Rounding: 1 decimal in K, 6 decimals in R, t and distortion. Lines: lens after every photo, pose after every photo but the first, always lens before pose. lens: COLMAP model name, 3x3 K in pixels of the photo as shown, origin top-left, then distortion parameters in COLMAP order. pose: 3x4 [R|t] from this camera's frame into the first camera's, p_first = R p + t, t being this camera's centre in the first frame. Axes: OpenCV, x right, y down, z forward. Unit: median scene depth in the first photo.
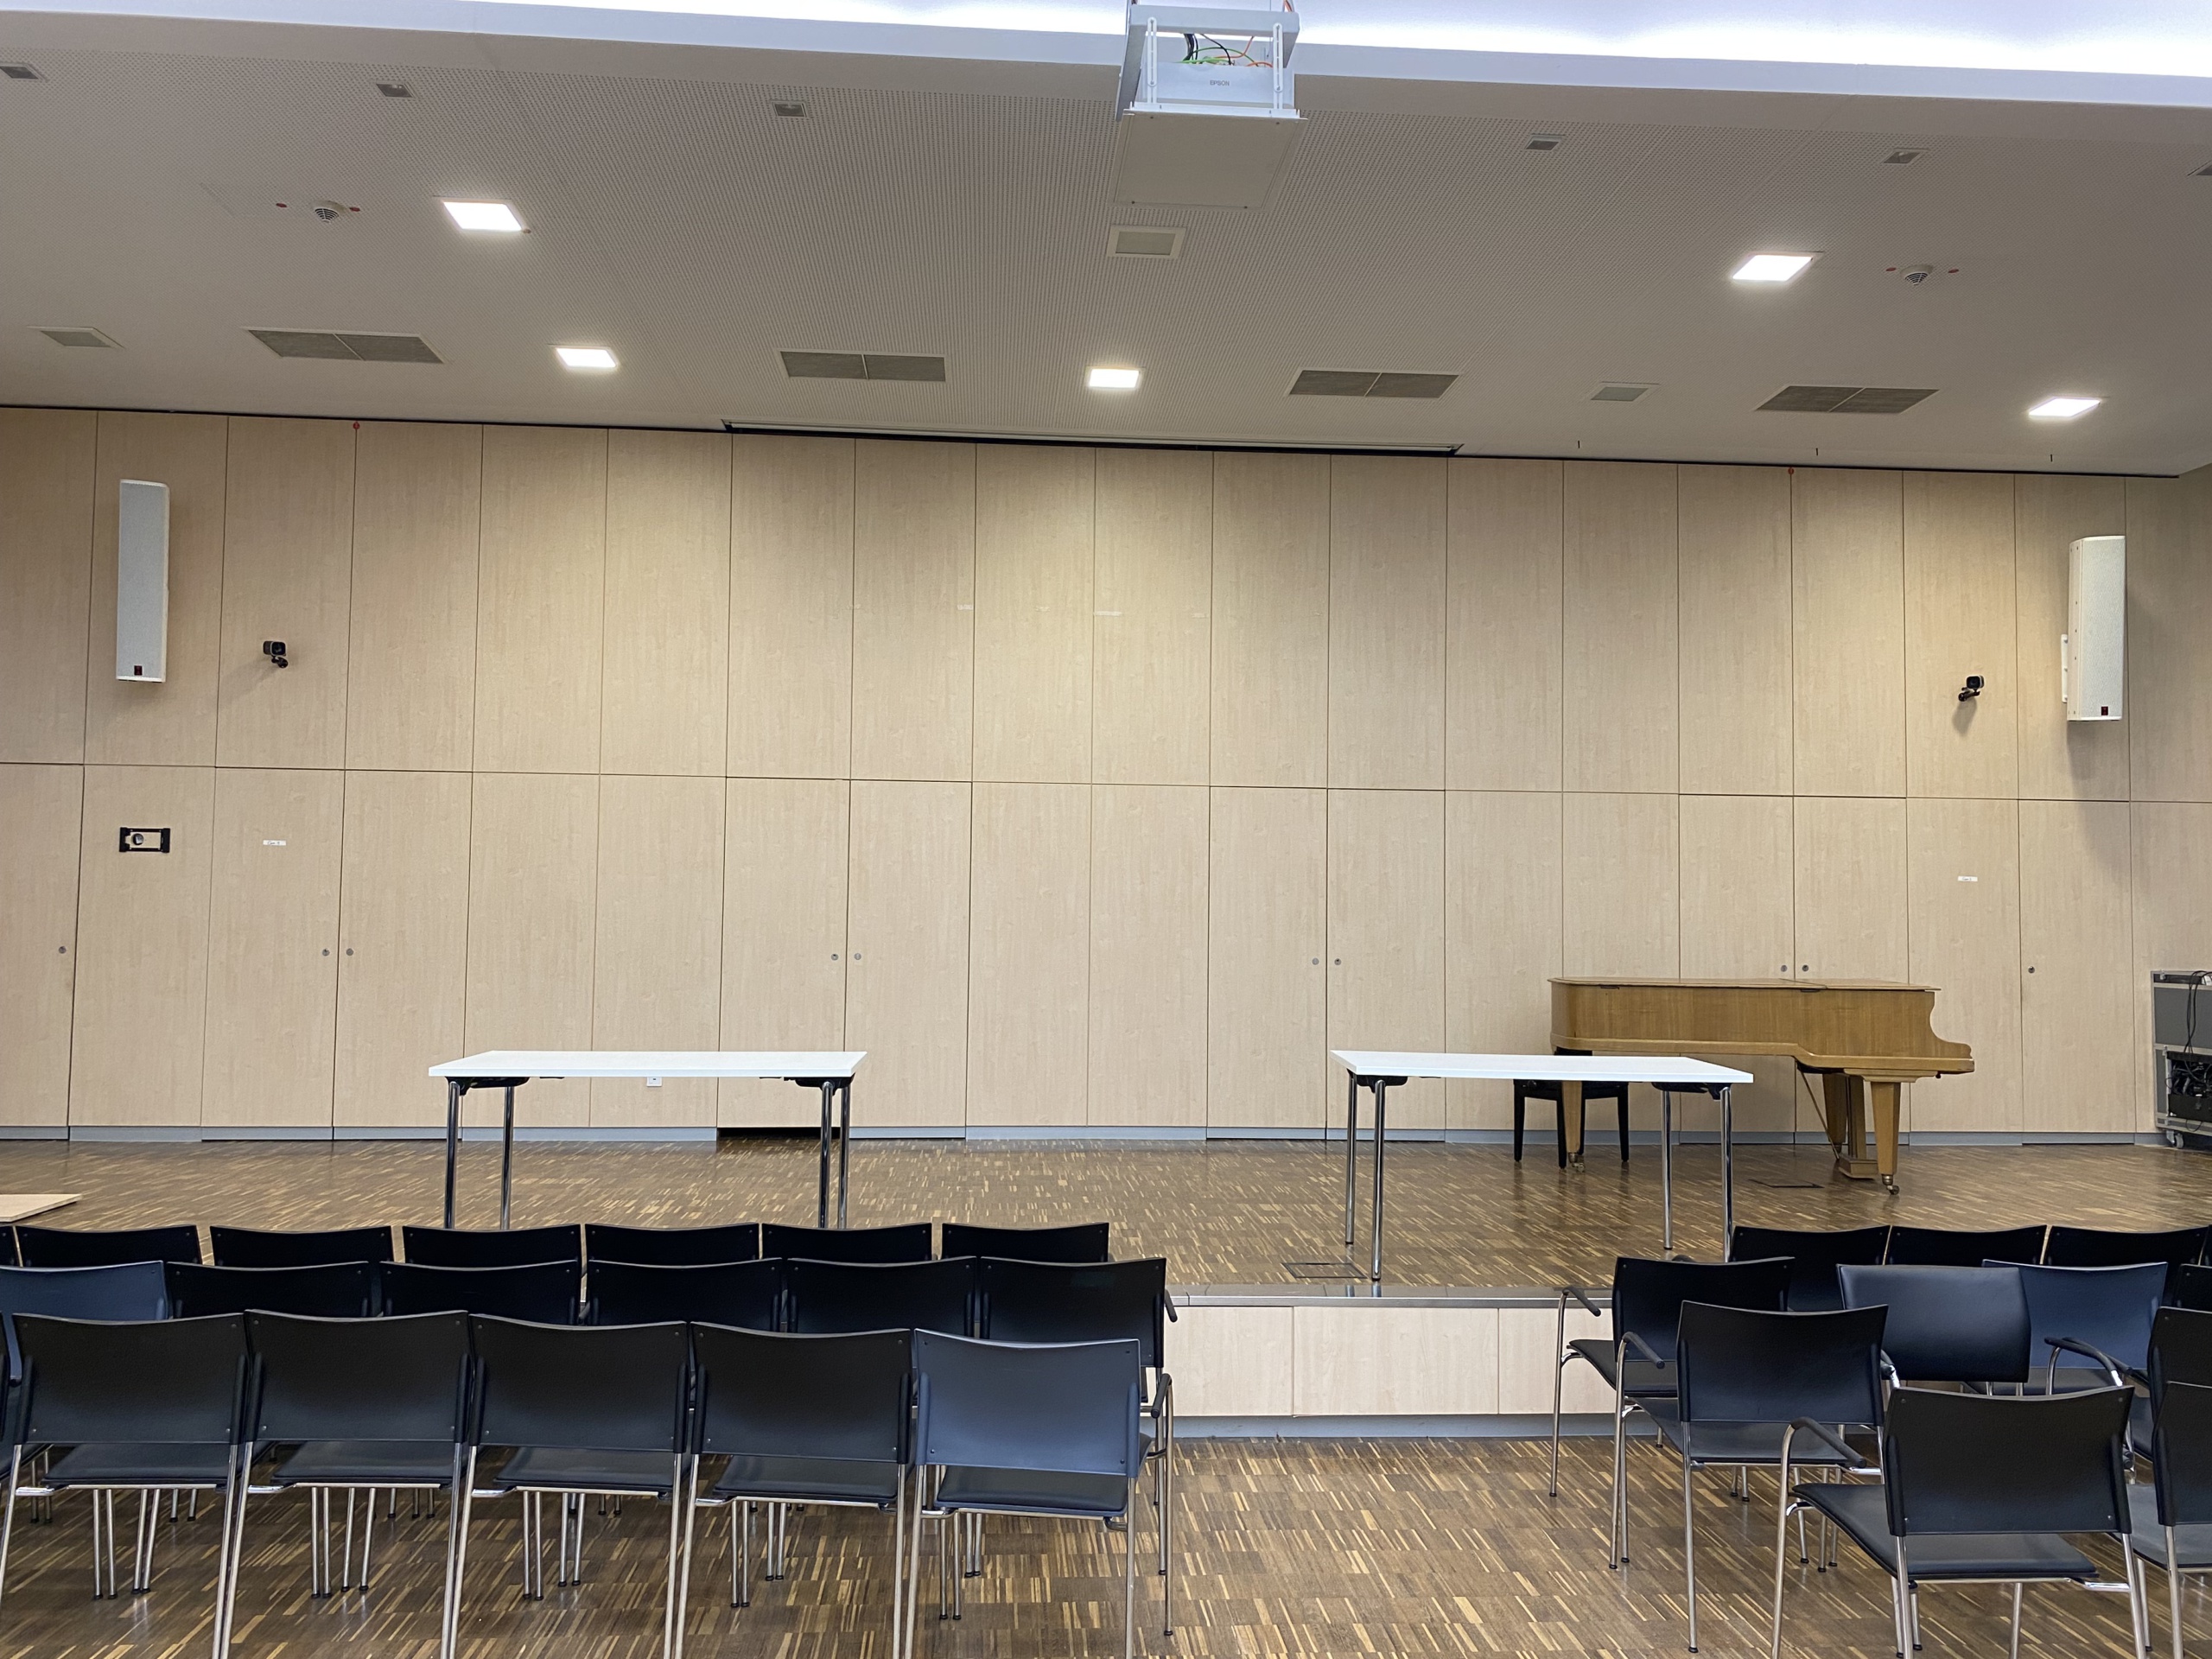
lens RADIAL K [[1671.7, 0, 1115.0], [0, 1671.7, 815.7], [0, 0, 1]] dist [0.024326, -0.019720]
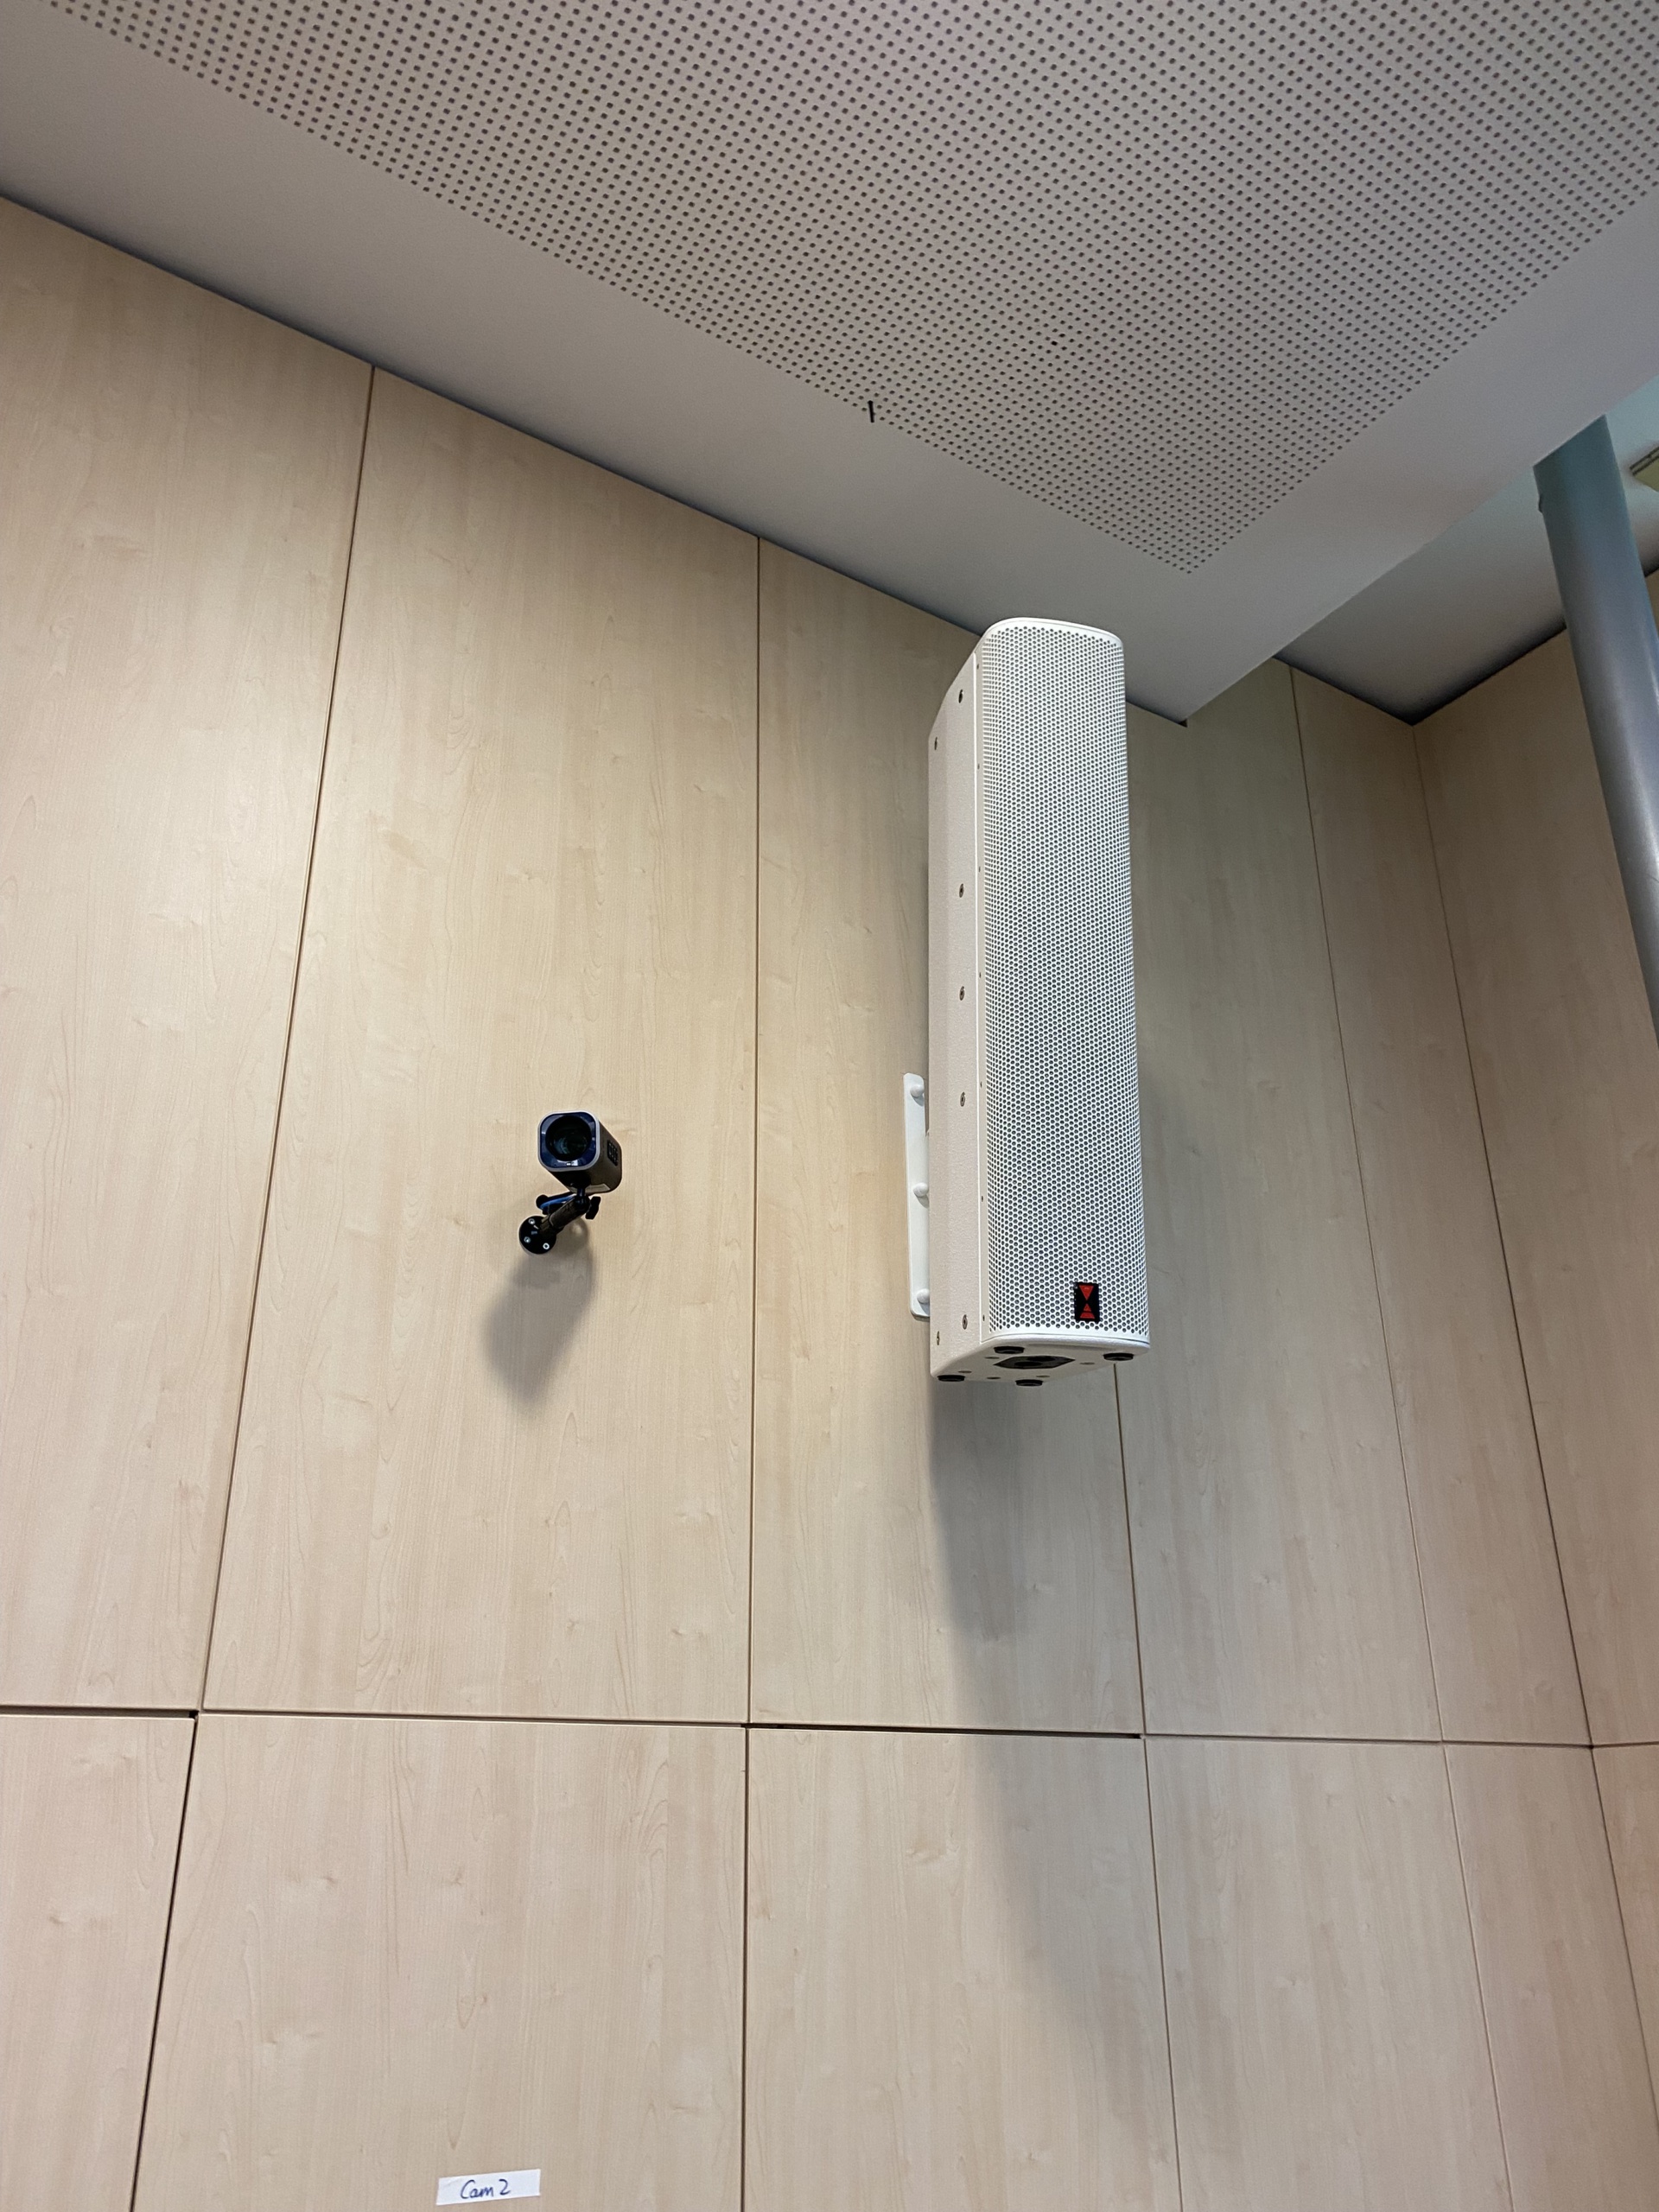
lens RADIAL K [[1671.7, 0, 831.2], [0, 1671.7, 1103.6], [0, 0, 1]] dist [0.024326, -0.019720]
pose [[0.875147, 0.171953, 0.452273, 0.437766], [-0.004928, 0.937842, -0.347029, -0.009663], [-0.483833, 0.301472, 0.821596, 0.797410]]
